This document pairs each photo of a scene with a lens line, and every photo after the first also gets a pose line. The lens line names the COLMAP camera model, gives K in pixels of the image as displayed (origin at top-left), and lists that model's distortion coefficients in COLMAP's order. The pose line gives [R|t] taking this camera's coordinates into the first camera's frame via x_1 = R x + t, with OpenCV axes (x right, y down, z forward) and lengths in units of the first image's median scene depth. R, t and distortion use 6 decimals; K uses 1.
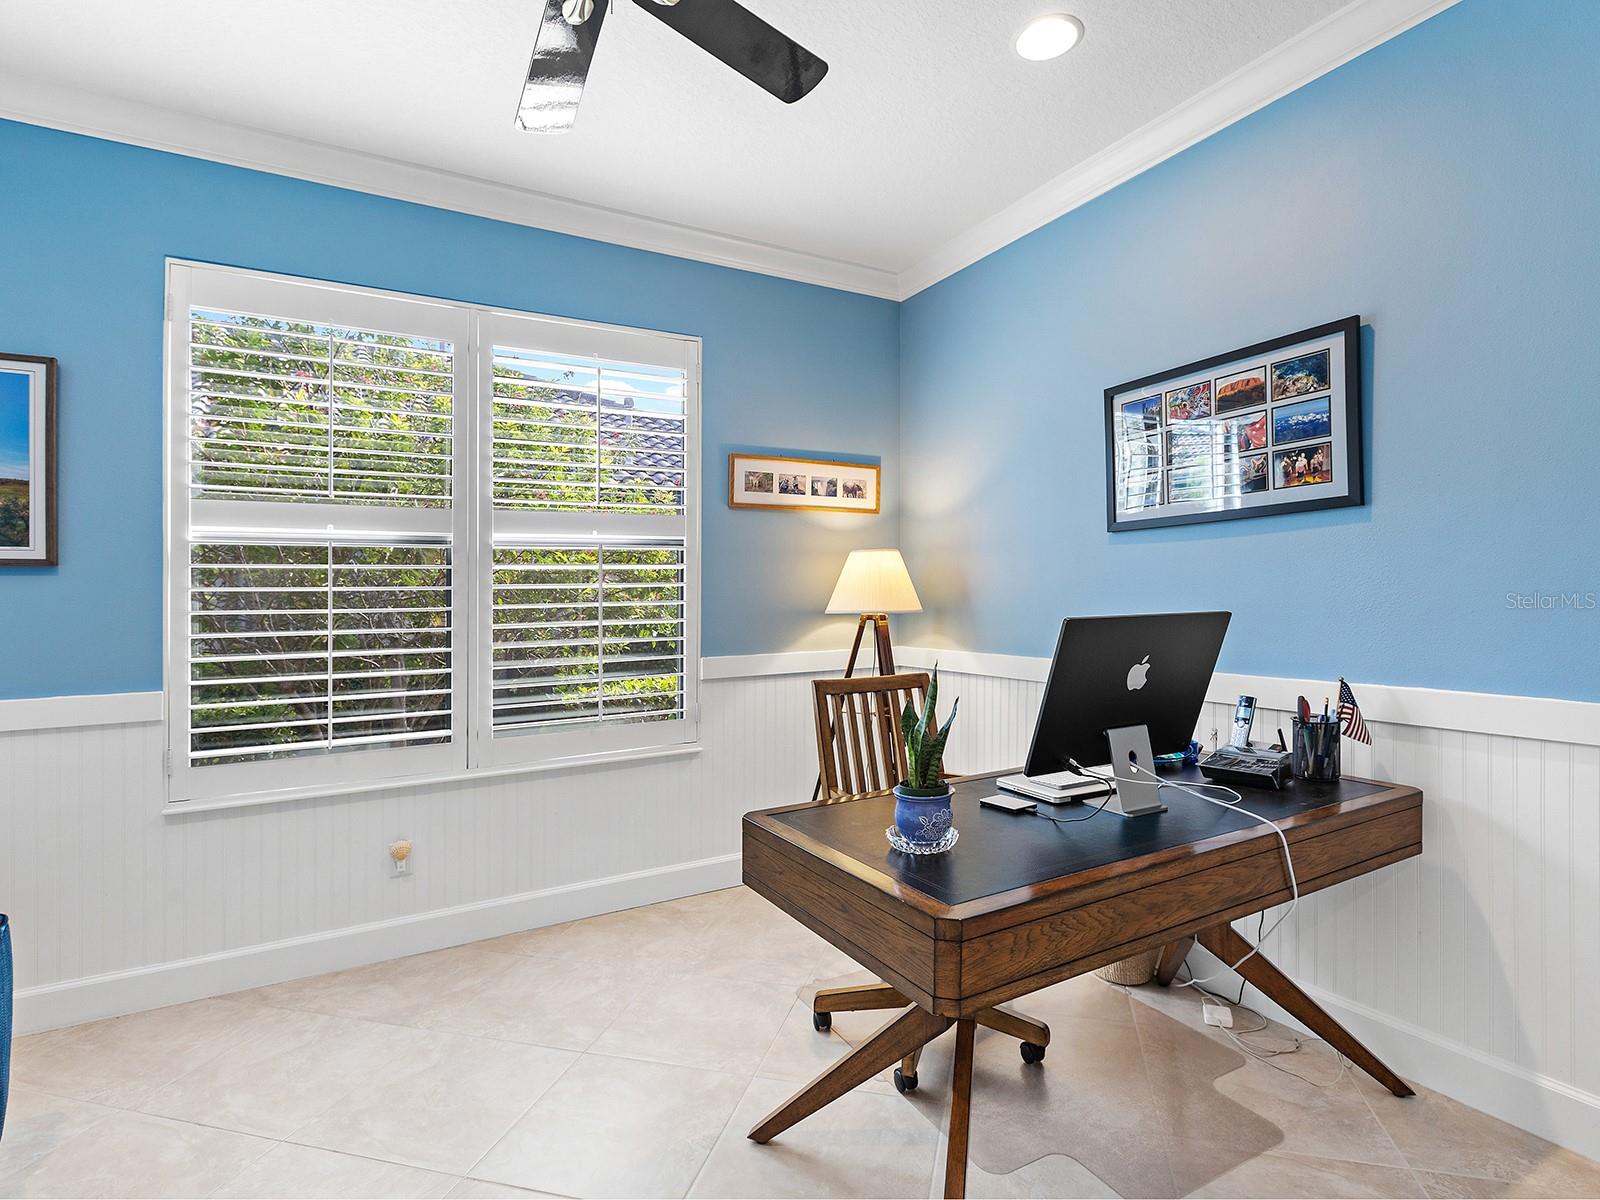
lens RADIAL K [[826.2, 0, 793.0], [0, 826.2, 593.9], [0, 0, 1]] dist [-0.002855, 0.001098]
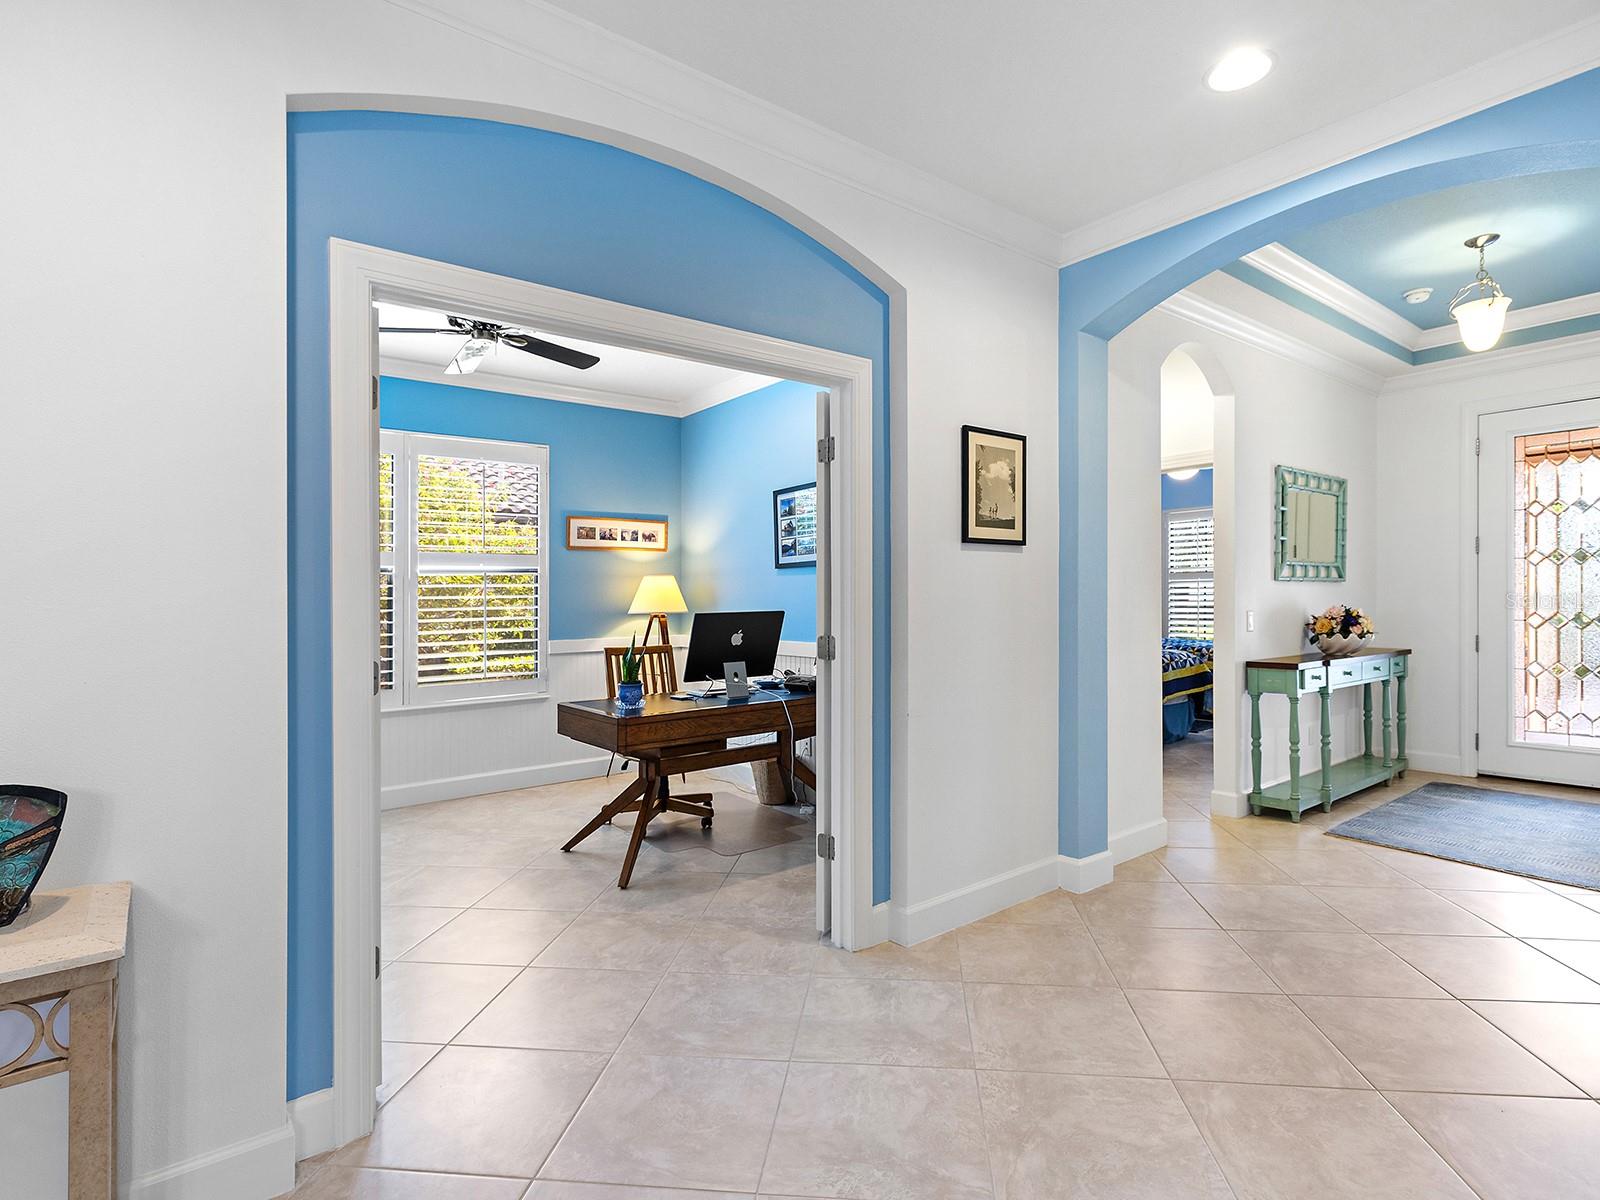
lens RADIAL K [[826.2, 0, 816.8], [0, 826.2, 607.2], [0, 0, 1]] dist [-0.002855, 0.001098]
pose [[0.985572, 0.000067, 0.169259, 0.131829], [-0.001739, 0.999951, 0.009730, -0.006028], [-0.169250, -0.009884, 0.985524, -0.687238]]
